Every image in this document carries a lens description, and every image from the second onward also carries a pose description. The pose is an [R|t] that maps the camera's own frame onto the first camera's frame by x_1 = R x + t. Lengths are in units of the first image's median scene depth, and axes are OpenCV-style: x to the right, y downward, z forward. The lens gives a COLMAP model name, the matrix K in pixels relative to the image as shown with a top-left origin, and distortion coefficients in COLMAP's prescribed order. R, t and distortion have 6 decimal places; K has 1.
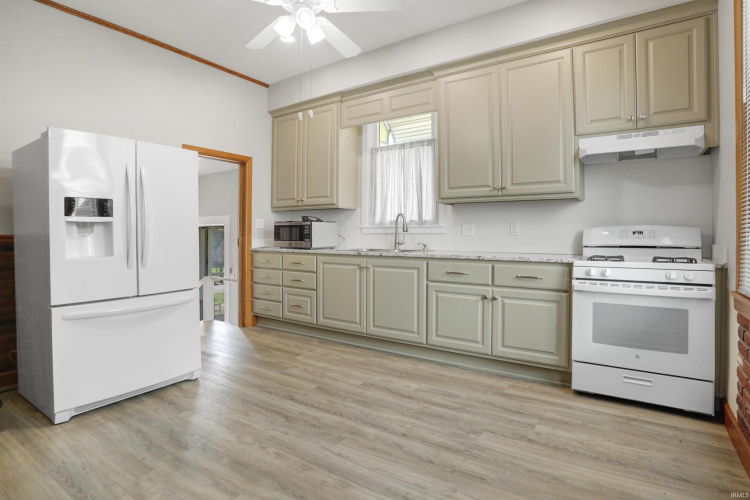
lens RADIAL K [[371.4, 0, 375.3], [0, 371.4, 245.5], [0, 0, 1]] dist [-0.073881, 0.028940]
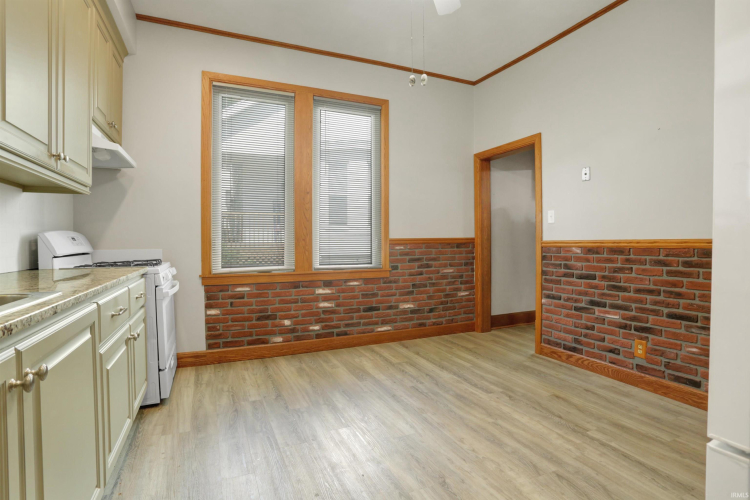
lens RADIAL K [[371.4, 0, 375.3], [0, 371.4, 245.5], [0, 0, 1]] dist [-0.073881, 0.028940]
pose [[-0.851486, 0.000996, 0.524376, -0.508844], [0.020727, 0.999281, 0.031759, -0.049195], [-0.523967, 0.037911, -0.850894, 1.667187]]
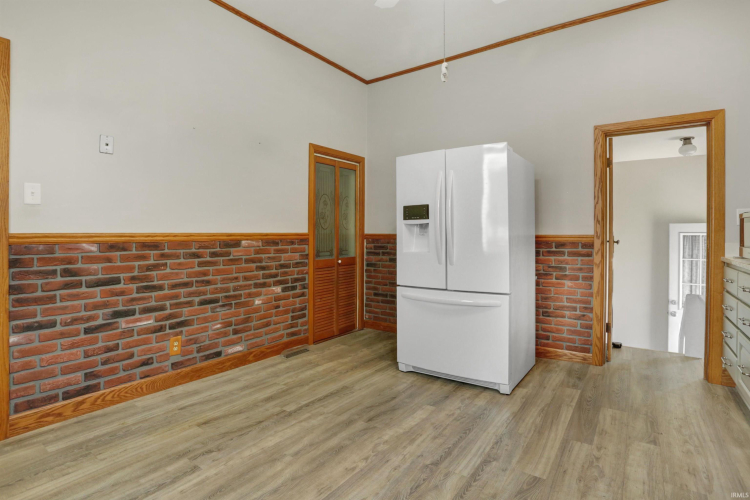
lens RADIAL K [[388.1, 0, 376.4], [0, 388.1, 236.1], [0, 0, 1]] dist [-0.085012, 0.034012]
pose [[-0.015100, 0.006668, -0.999864, 0.571293], [-0.027925, 0.999585, 0.007088, -0.029131], [0.999496, 0.028028, -0.014907, 0.856896]]
